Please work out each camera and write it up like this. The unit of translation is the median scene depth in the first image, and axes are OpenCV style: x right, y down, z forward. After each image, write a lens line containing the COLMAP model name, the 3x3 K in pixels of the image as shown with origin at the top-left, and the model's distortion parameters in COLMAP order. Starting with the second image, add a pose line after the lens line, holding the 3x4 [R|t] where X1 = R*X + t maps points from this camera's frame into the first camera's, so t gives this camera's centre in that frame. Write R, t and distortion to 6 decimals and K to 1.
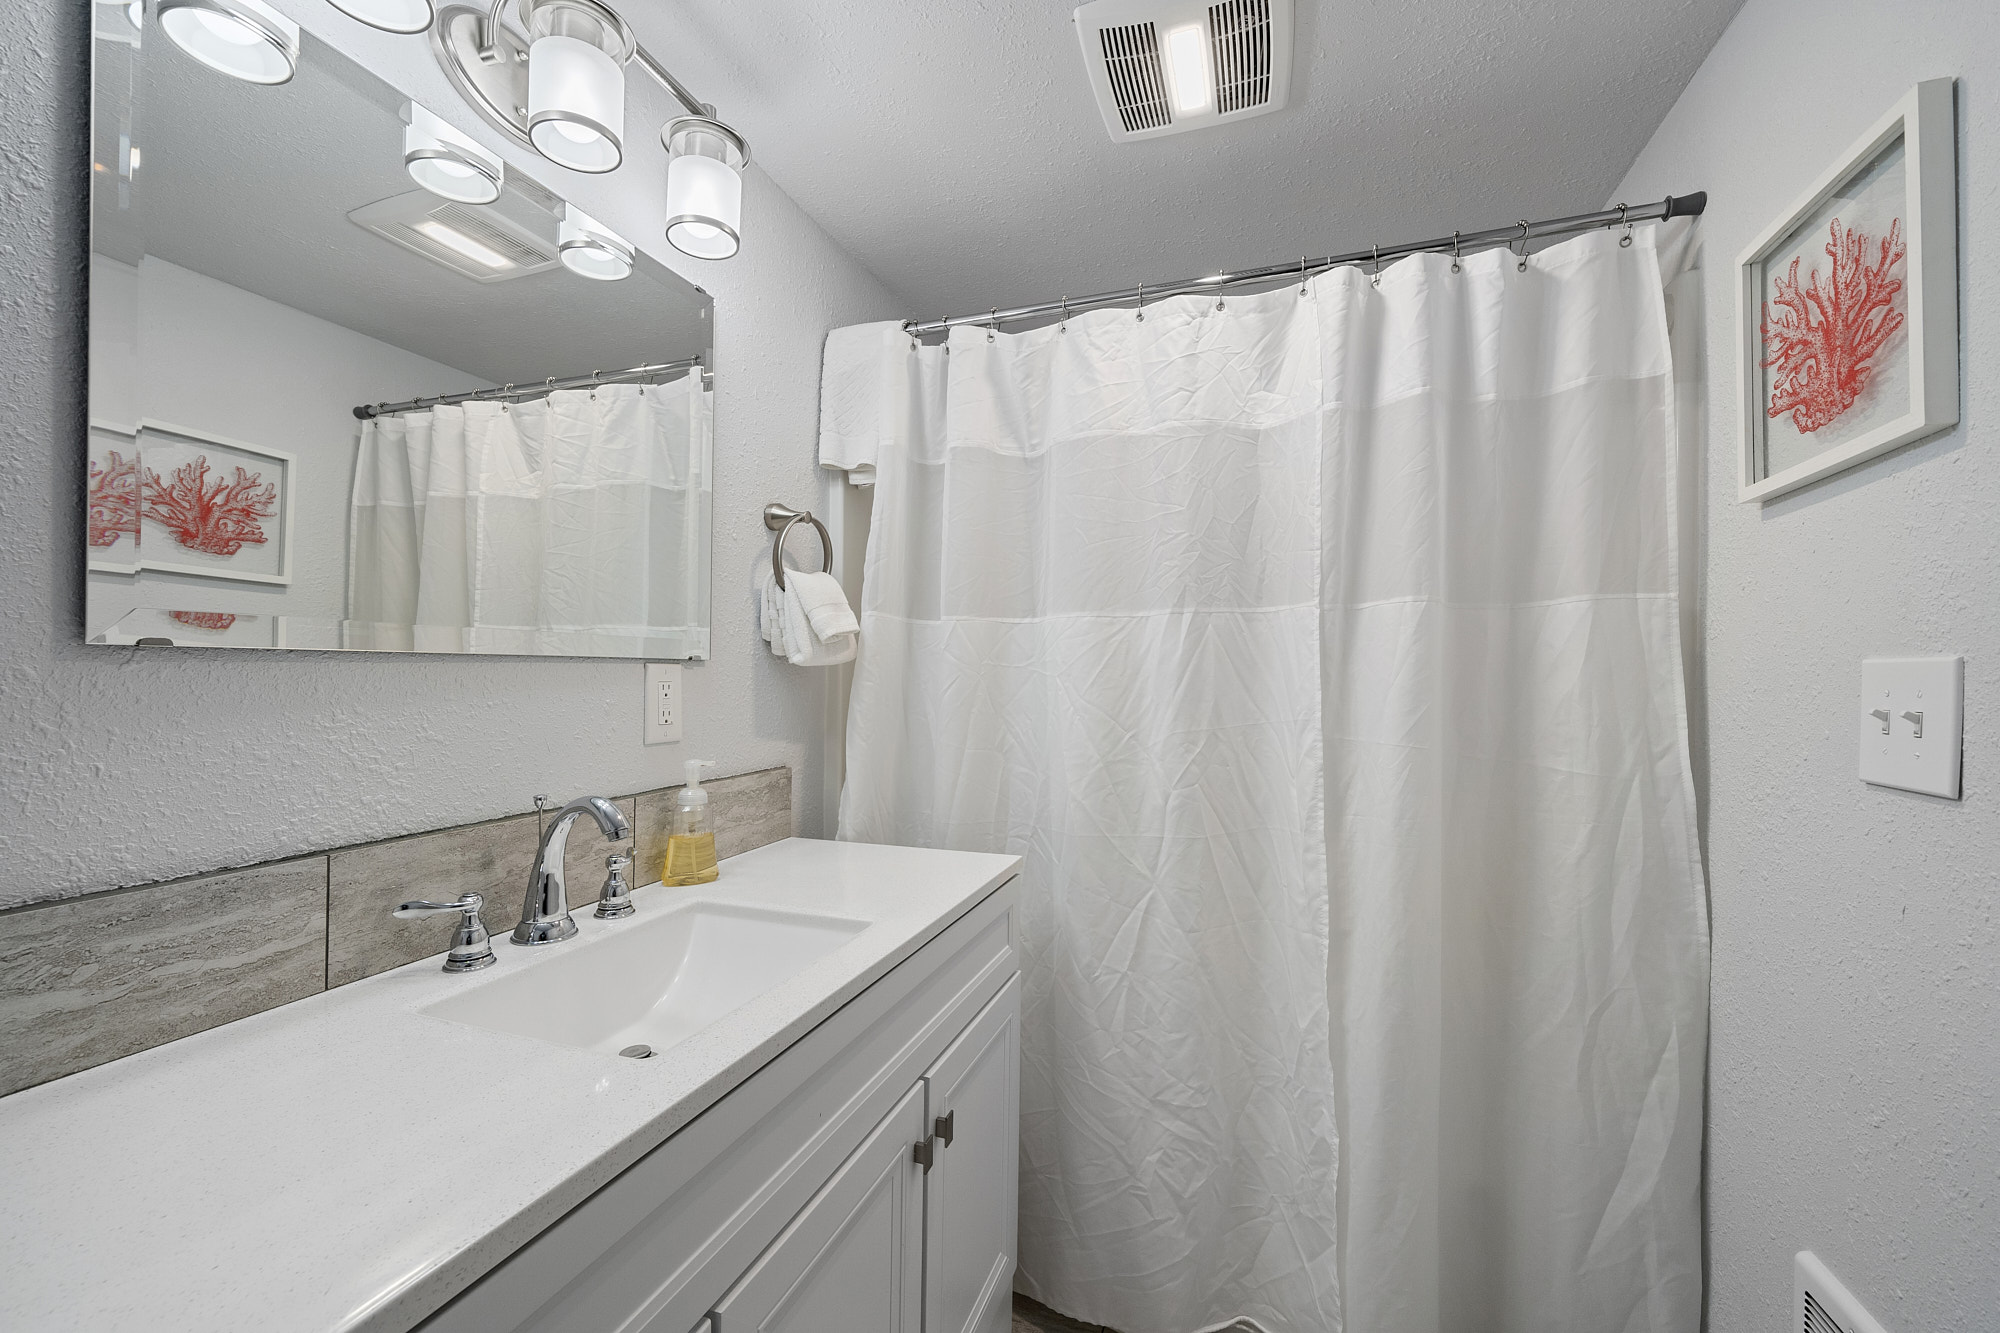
lens RADIAL K [[754.3, 0, 1000.0], [0, 754.3, 666.5], [0, 0, 1]] dist [-0.000187, 0.000058]
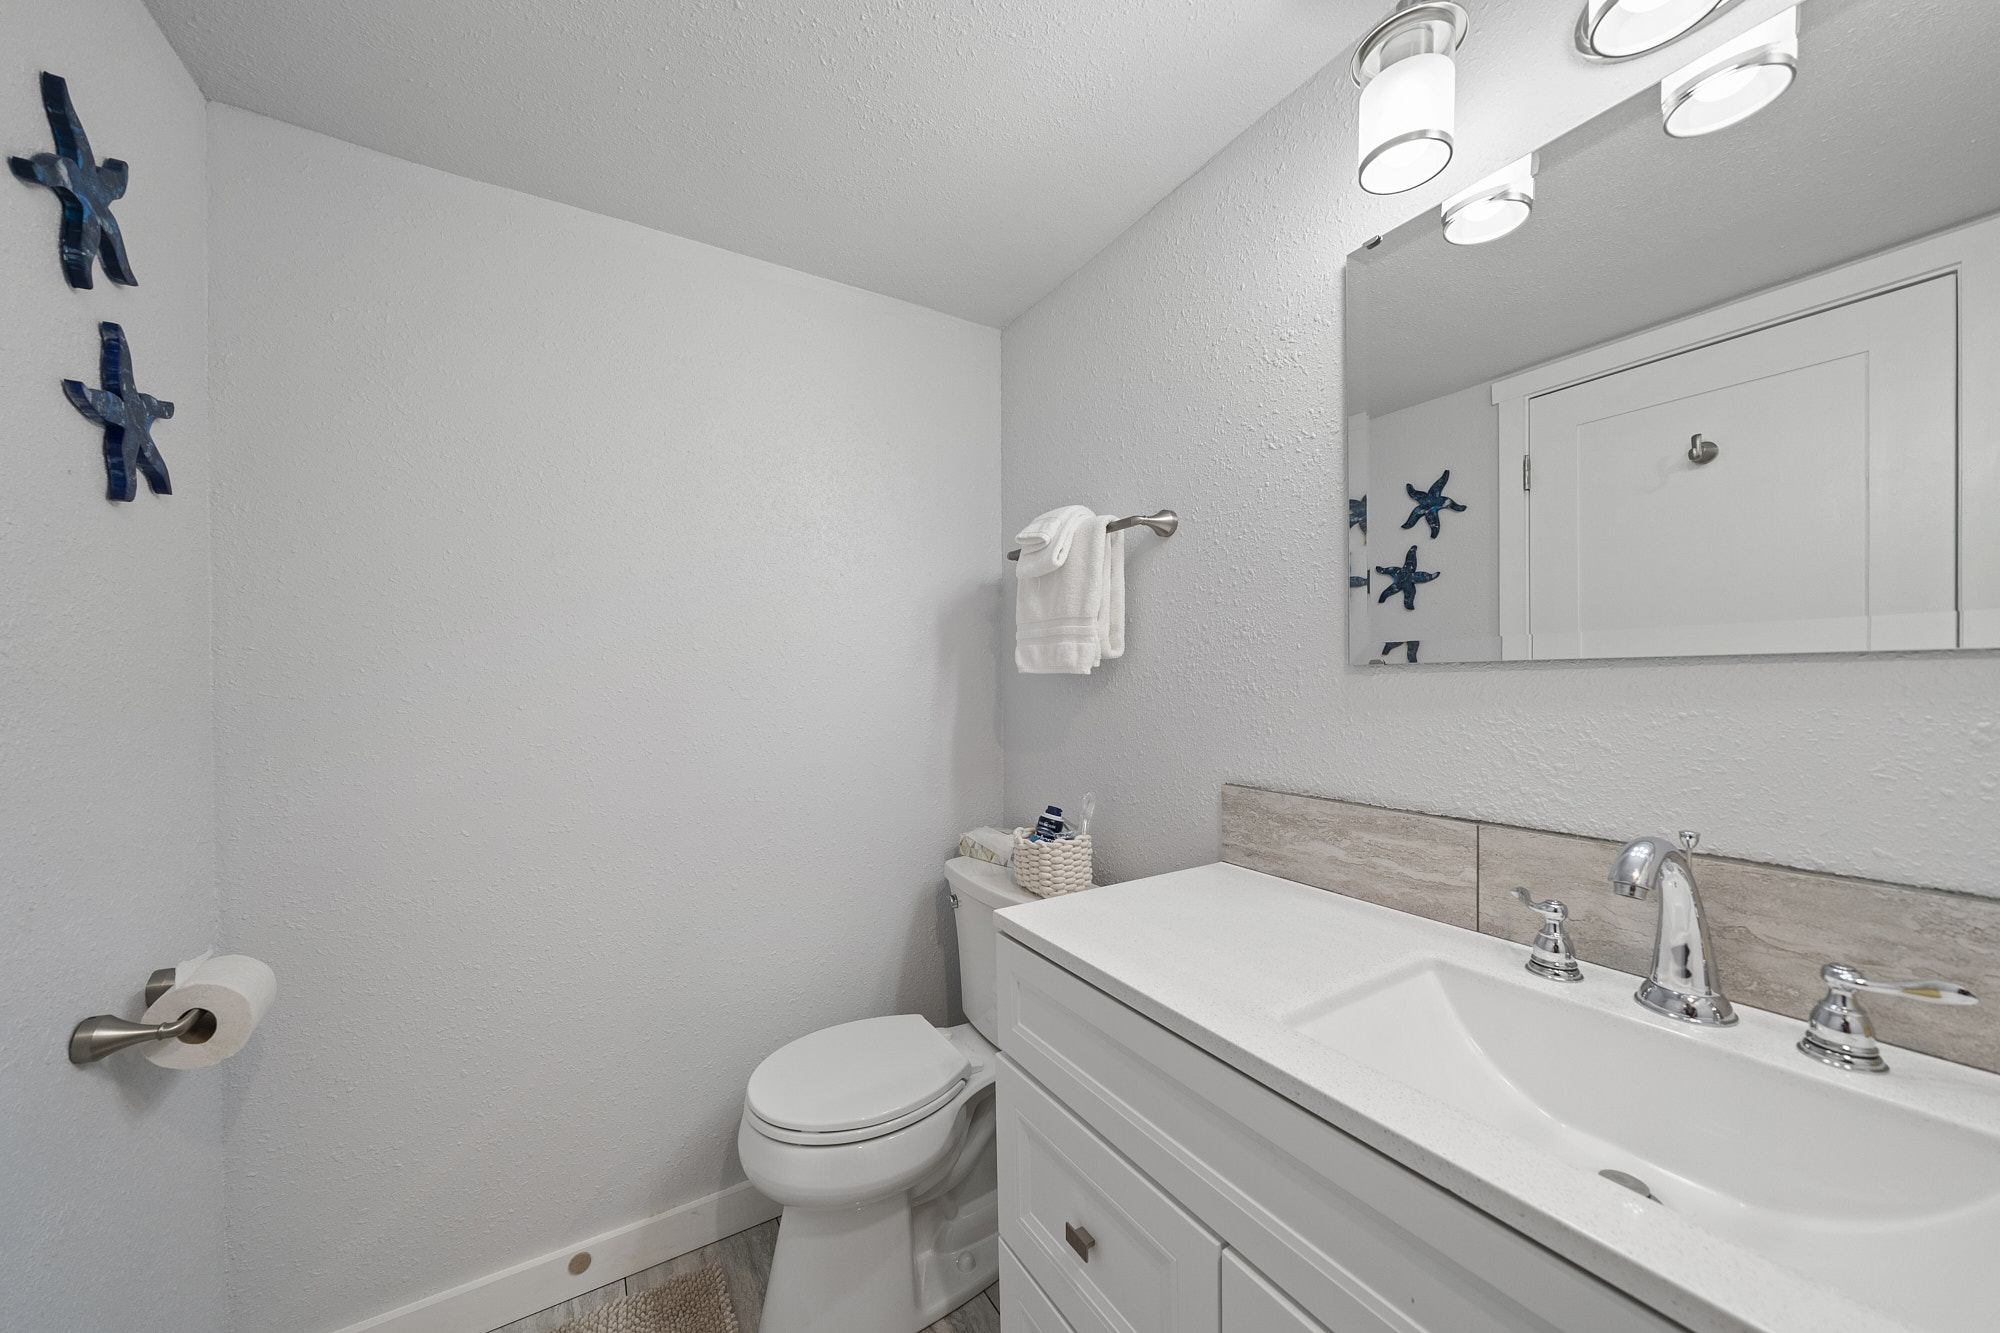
lens RADIAL K [[721.1, 0, 1000.0], [0, 721.1, 666.5], [0, 0, 1]] dist [-0.000301, -0.000072]
pose [[-0.618802, -0.003178, -0.785541, 0.596346], [0.024530, 0.999426, -0.023367, -0.006067], [0.785164, -0.033729, -0.618369, 1.222827]]
